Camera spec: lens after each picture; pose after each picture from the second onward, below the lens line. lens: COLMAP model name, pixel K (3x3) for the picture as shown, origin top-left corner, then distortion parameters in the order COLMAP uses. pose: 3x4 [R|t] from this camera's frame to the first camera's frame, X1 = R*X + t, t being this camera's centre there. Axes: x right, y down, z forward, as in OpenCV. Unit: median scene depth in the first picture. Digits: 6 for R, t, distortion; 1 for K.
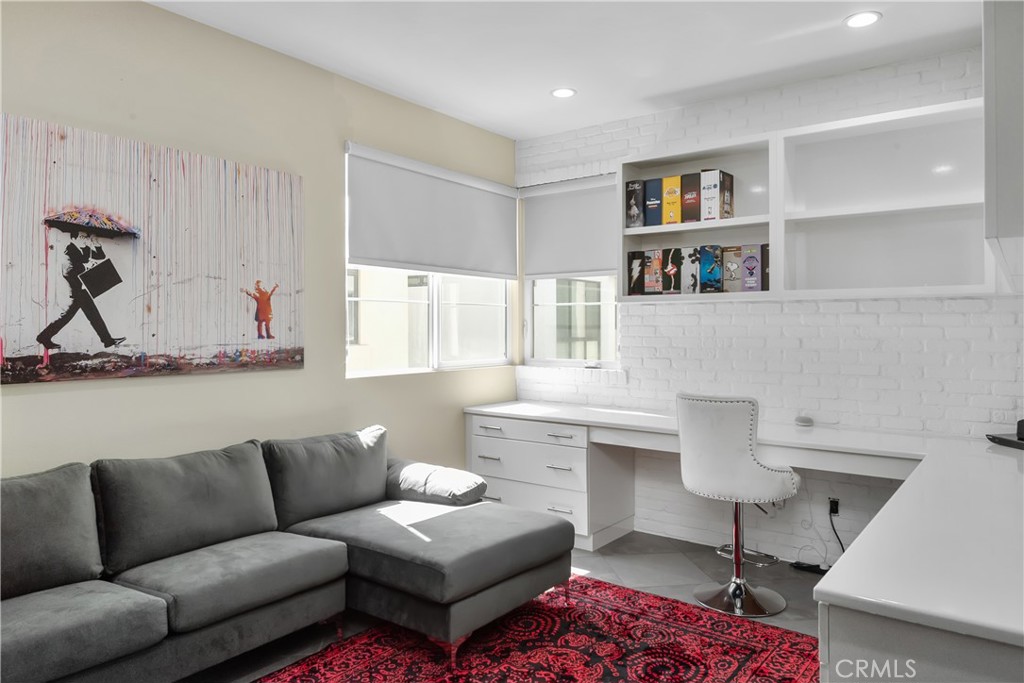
lens RADIAL K [[676.5, 0, 511.7], [0, 676.5, 329.3], [0, 0, 1]] dist [-0.026753, -0.002920]
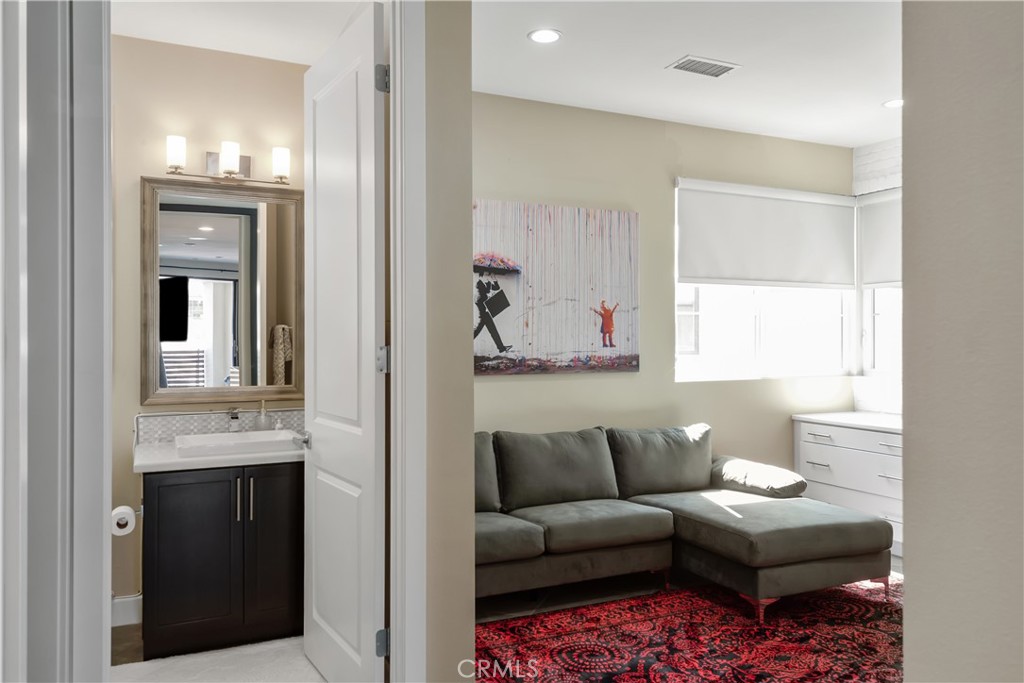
lens RADIAL K [[751.5, 0, 512.0], [0, 751.5, 341.5], [0, 0, 1]] dist [0.200239, -0.000897]
pose [[0.888646, -0.000188, -0.458593, 0.132529], [0.000799, 0.999999, 0.001139, 0.001890], [0.458593, -0.001379, 0.888646, -0.369840]]
